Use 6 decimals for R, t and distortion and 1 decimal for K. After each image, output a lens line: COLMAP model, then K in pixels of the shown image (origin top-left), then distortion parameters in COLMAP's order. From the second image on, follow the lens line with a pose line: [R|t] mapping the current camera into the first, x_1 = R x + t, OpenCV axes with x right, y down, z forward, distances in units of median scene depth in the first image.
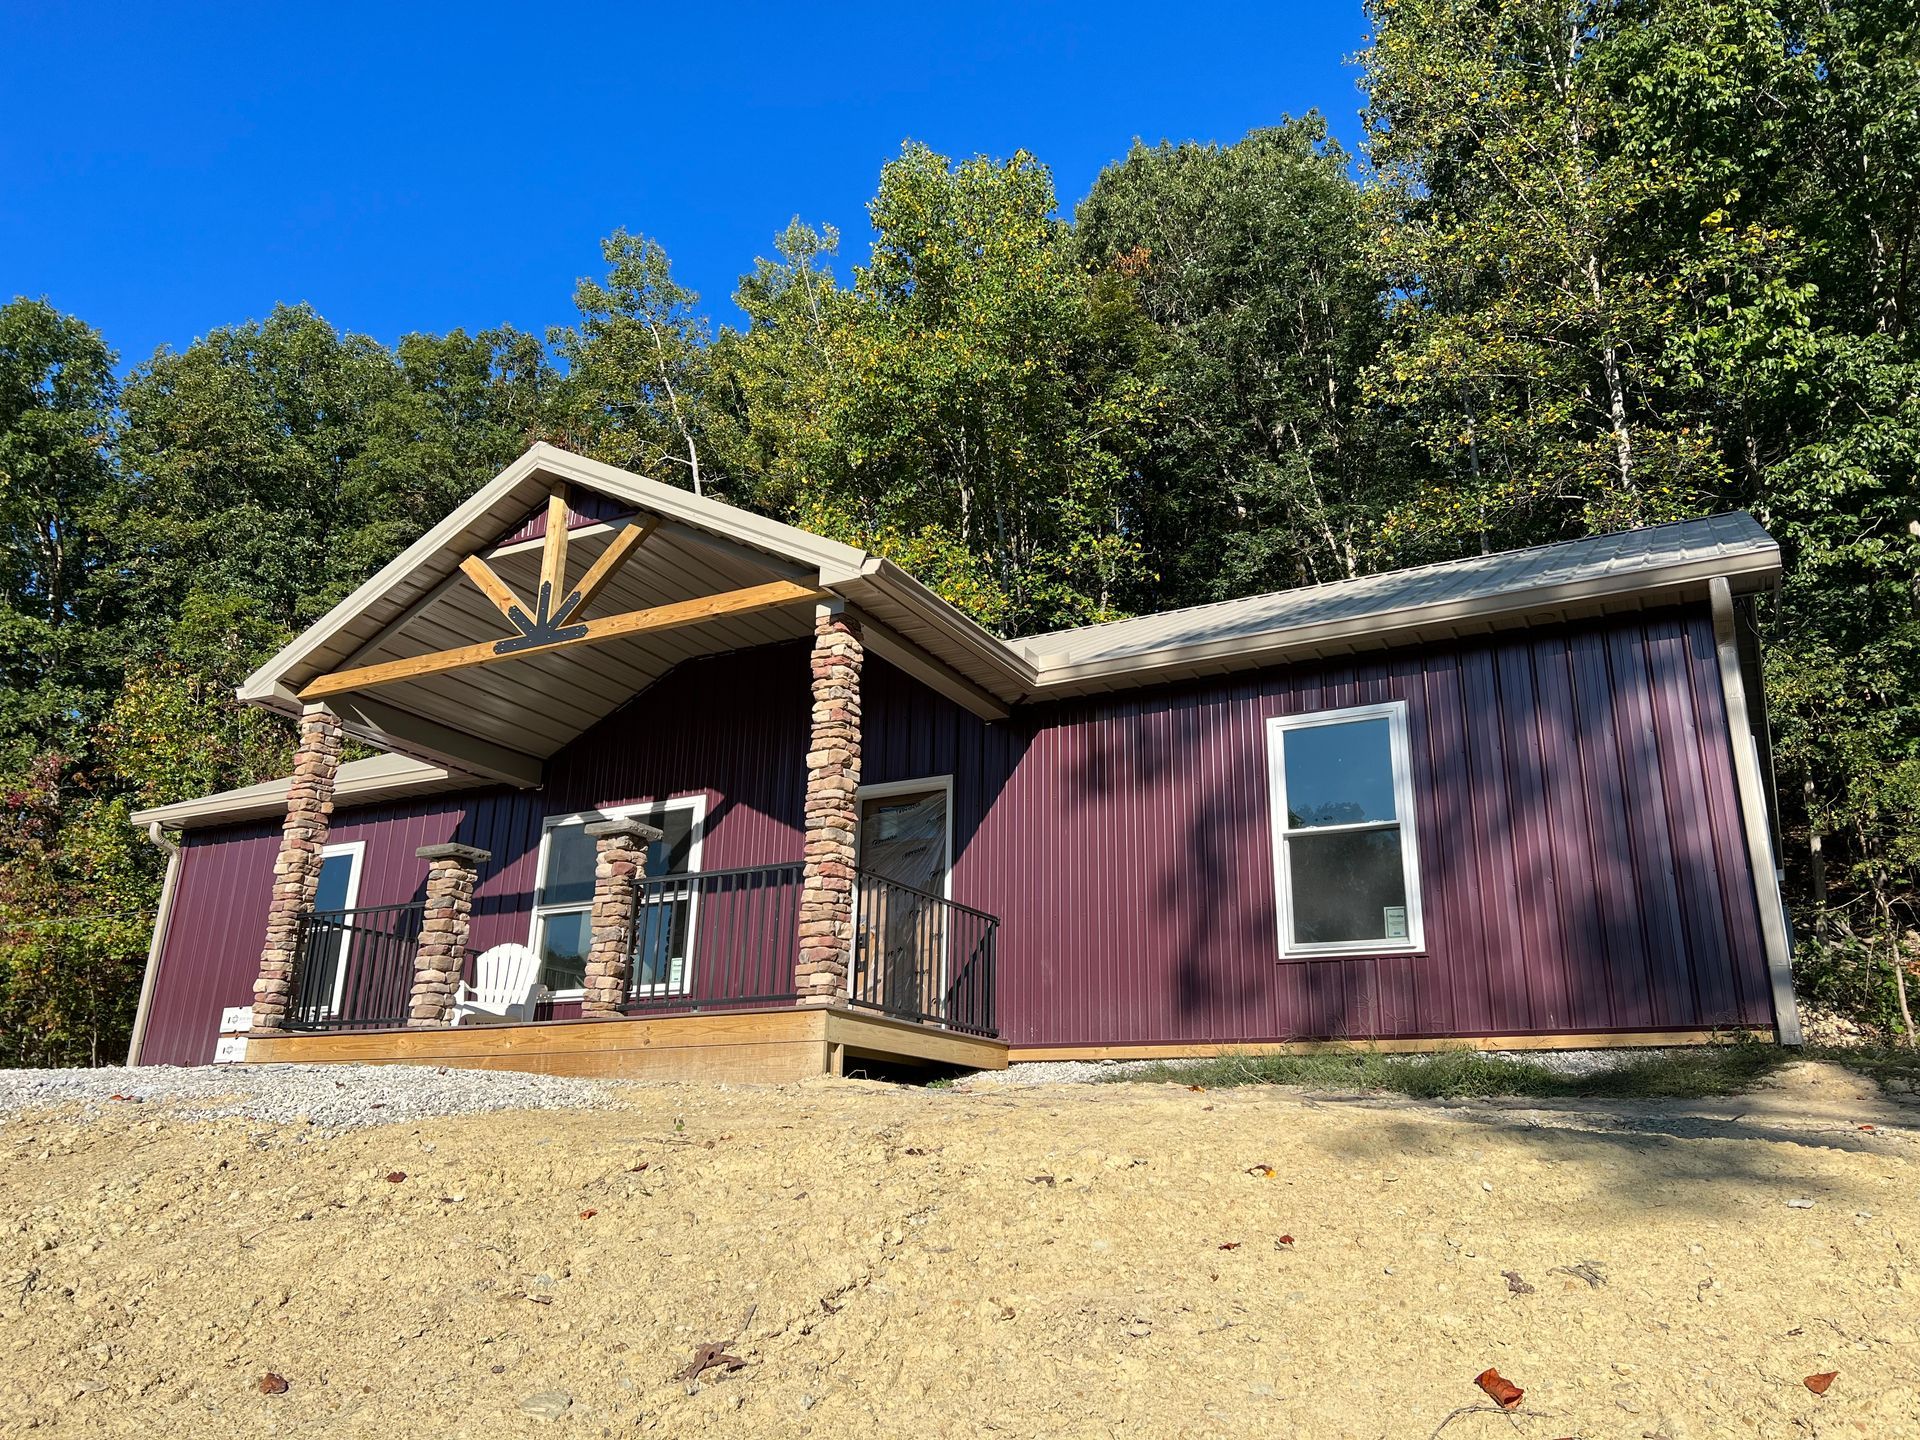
lens RADIAL K [[1447.9, 0, 962.8], [0, 1447.9, 731.9], [0, 0, 1]] dist [0.104653, -0.171192]
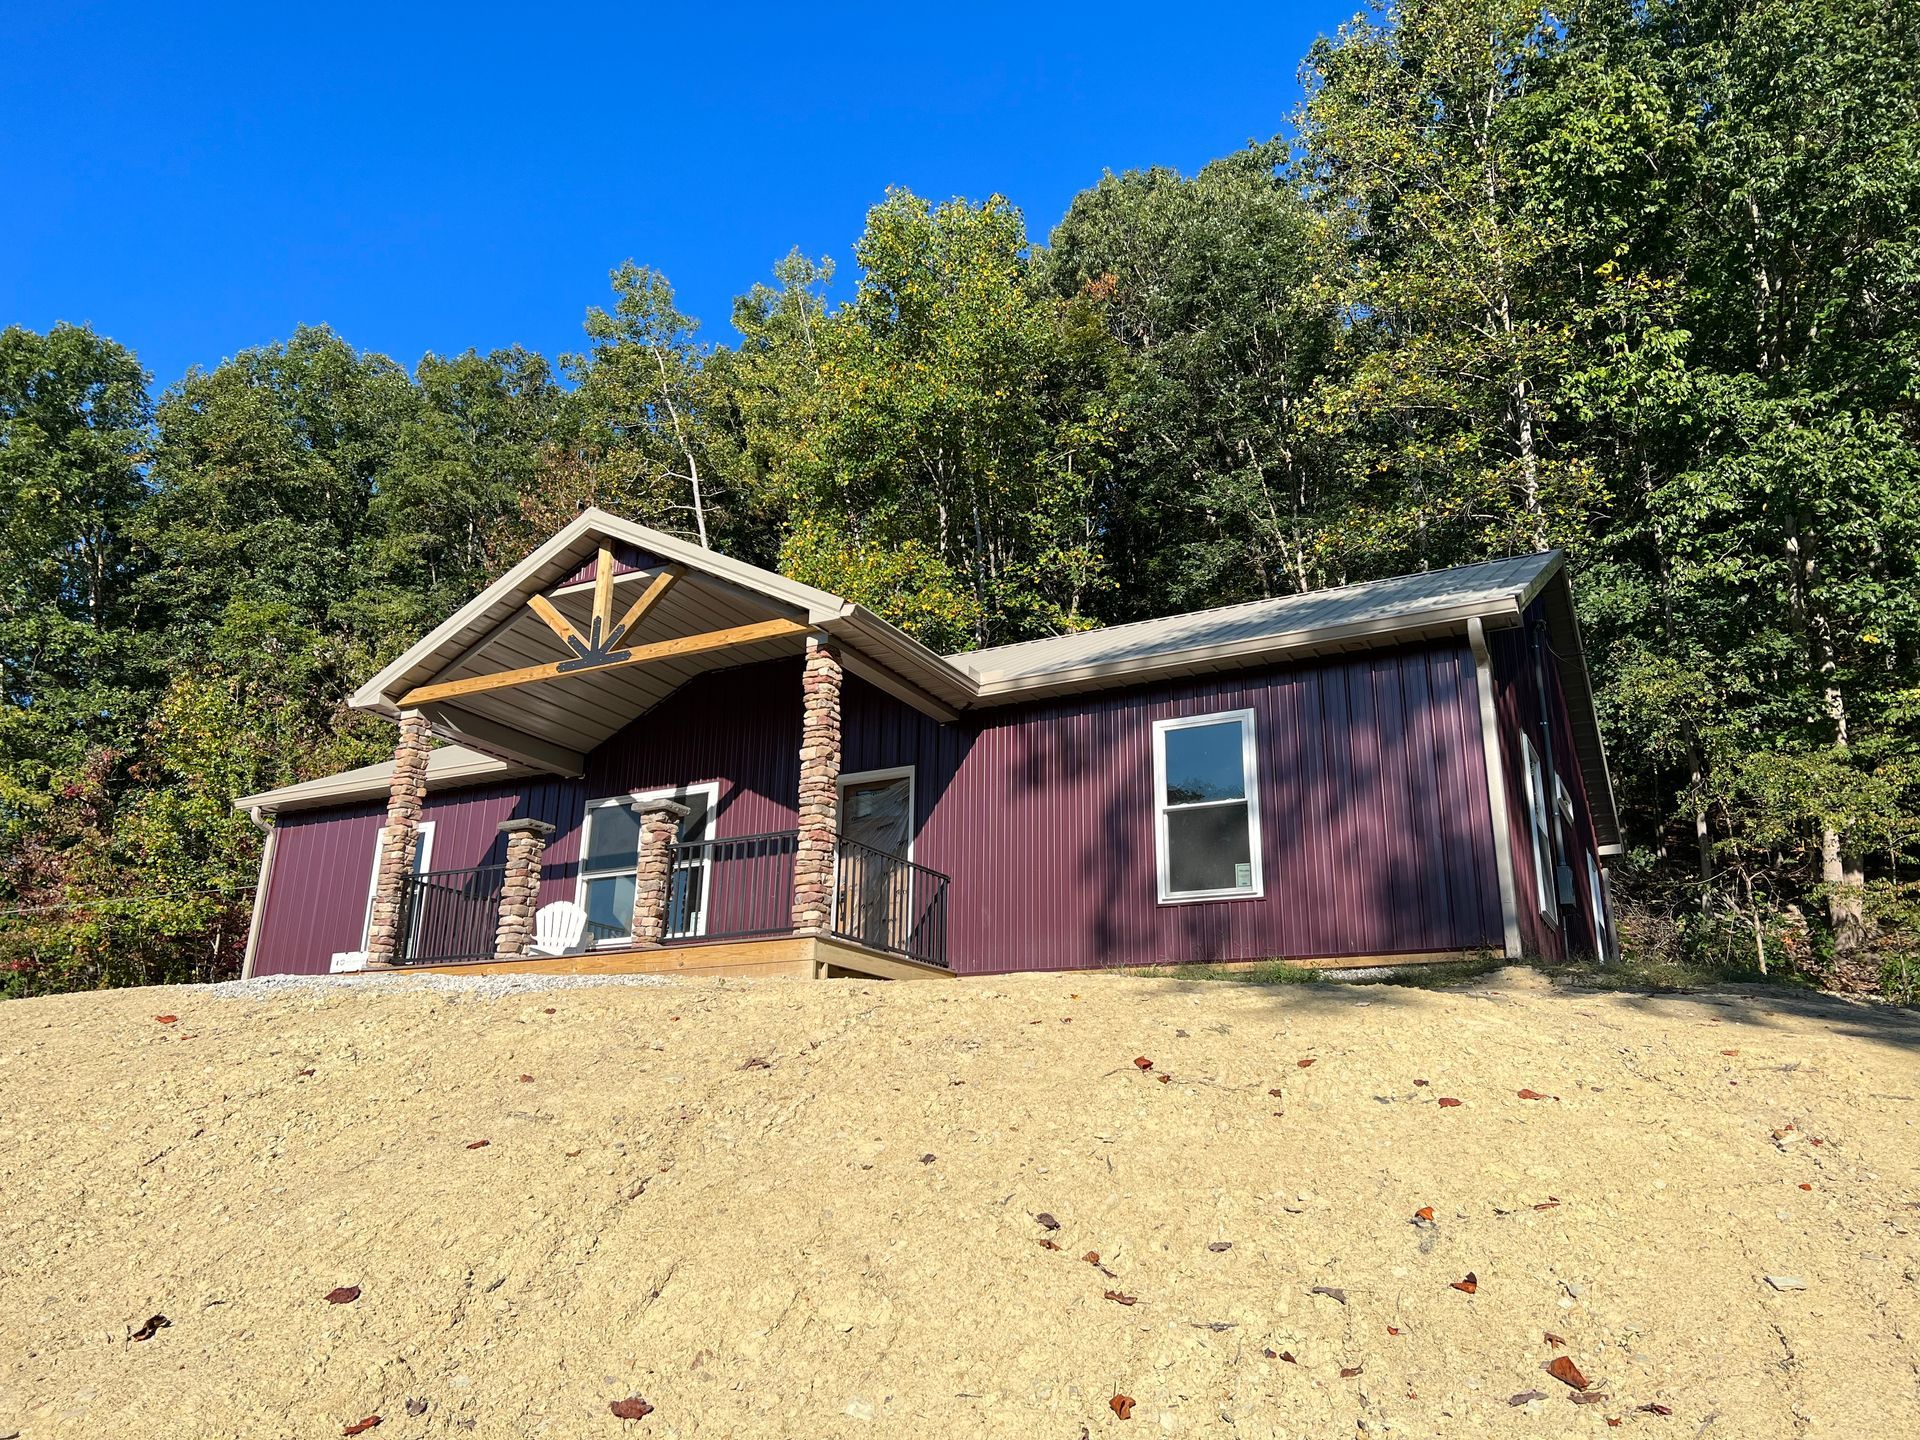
lens RADIAL K [[1447.9, 0, 962.8], [0, 1447.9, 731.9], [0, 0, 1]] dist [0.104653, -0.171192]
pose [[0.999982, -0.002259, 0.005624, 0.025689], [0.002227, 0.999982, 0.005650, -0.006237], [-0.005636, -0.005638, 0.999968, -0.247789]]
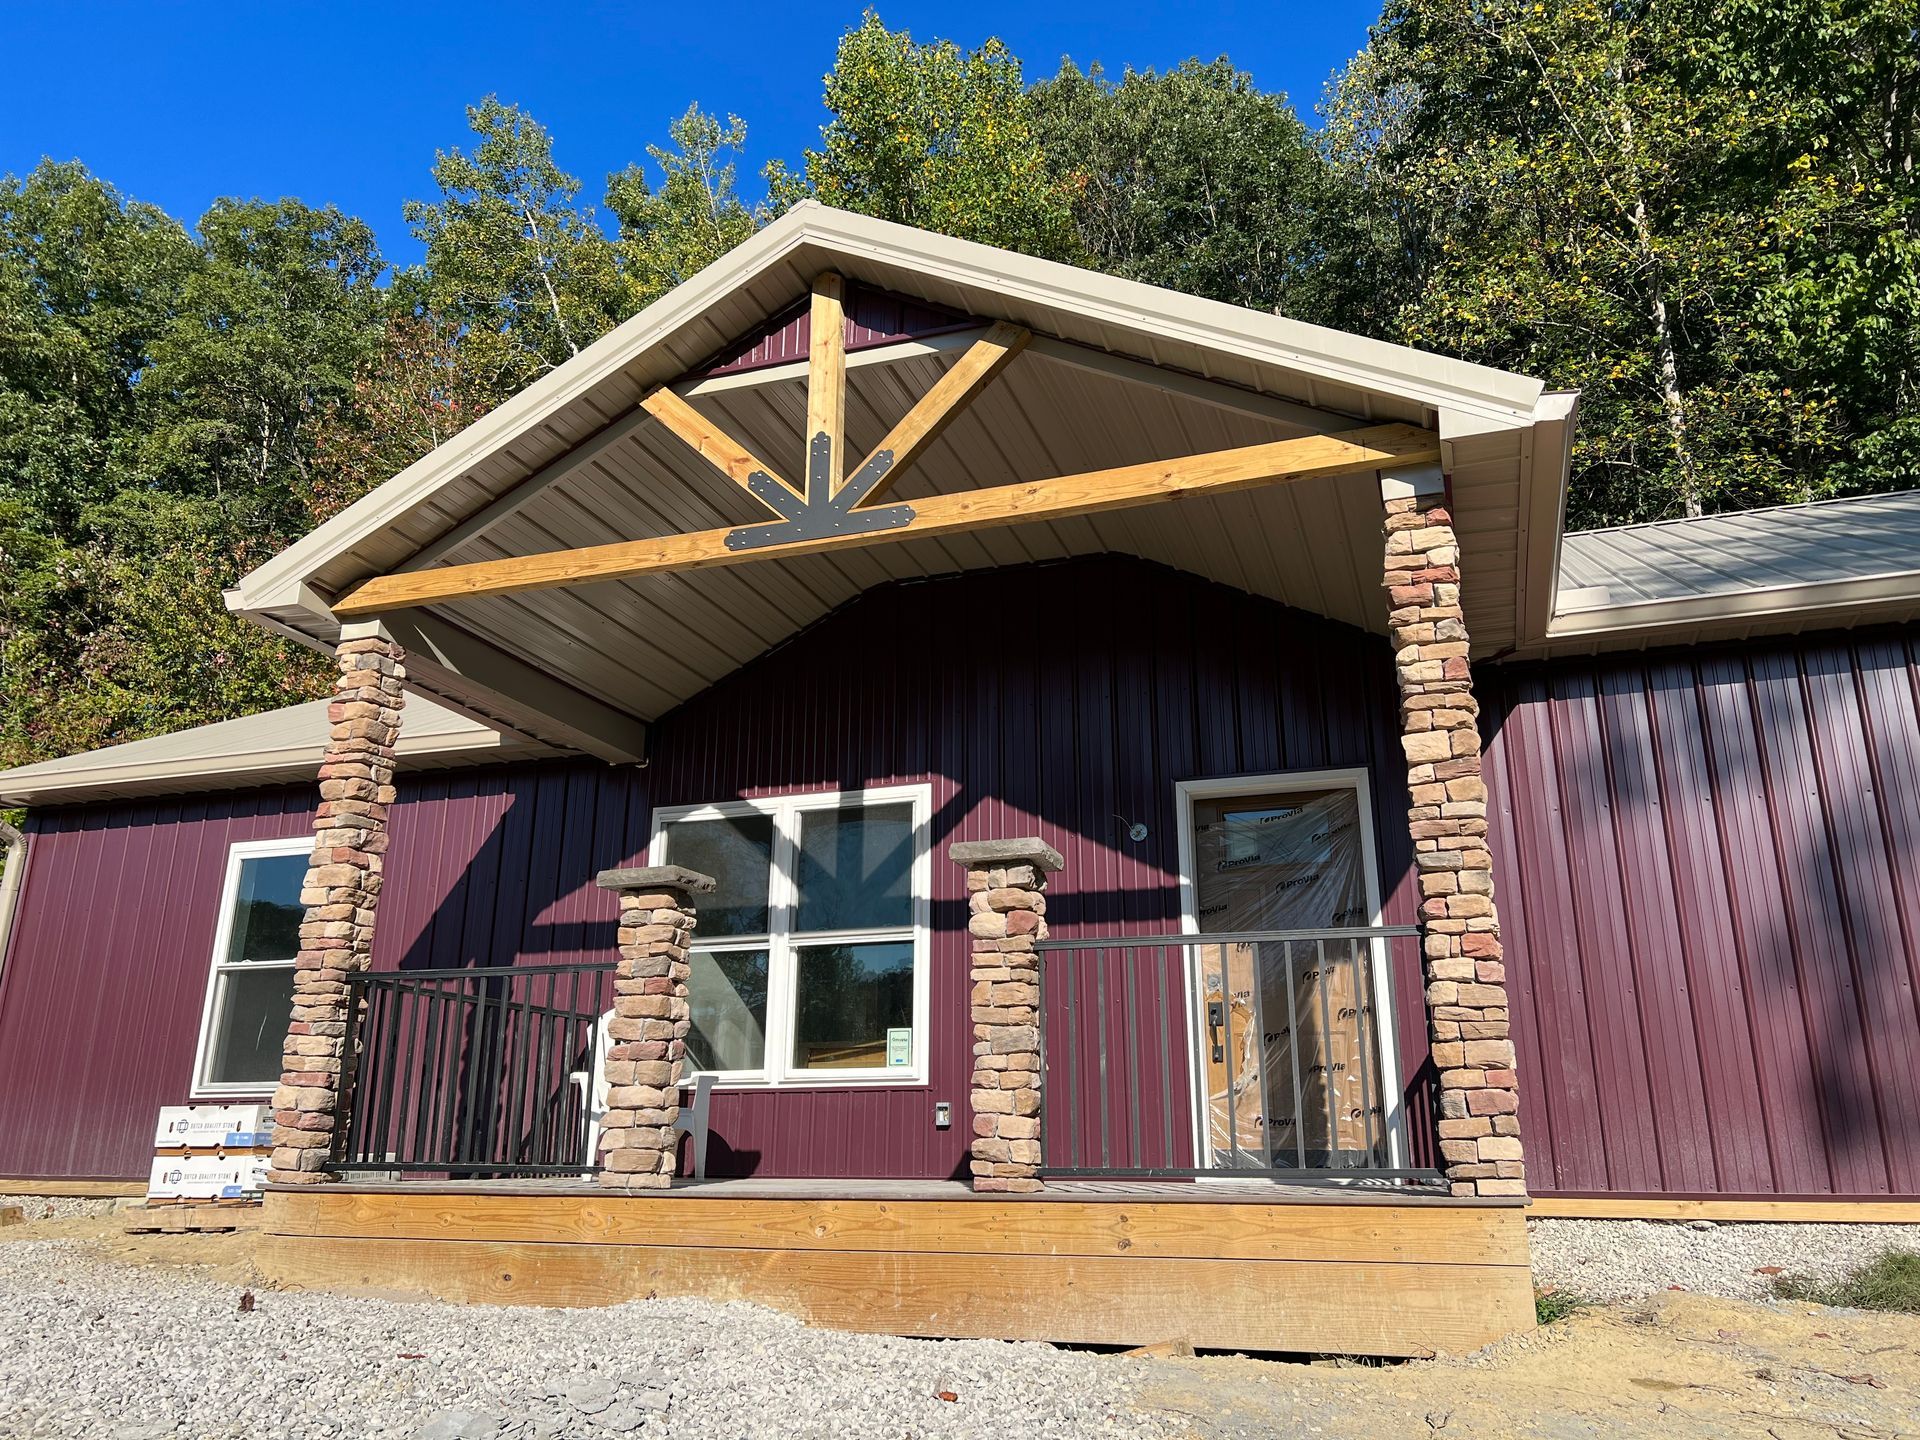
lens RADIAL K [[1439.1, 0, 956.7], [0, 1439.1, 722.7], [0, 0, 1]] dist [0.066167, -0.071391]
pose [[0.987082, 0.029230, 0.157524, -0.273145], [-0.031763, 0.999403, 0.013584, 0.005872], [-0.157033, -0.018412, 0.987422, 0.342087]]
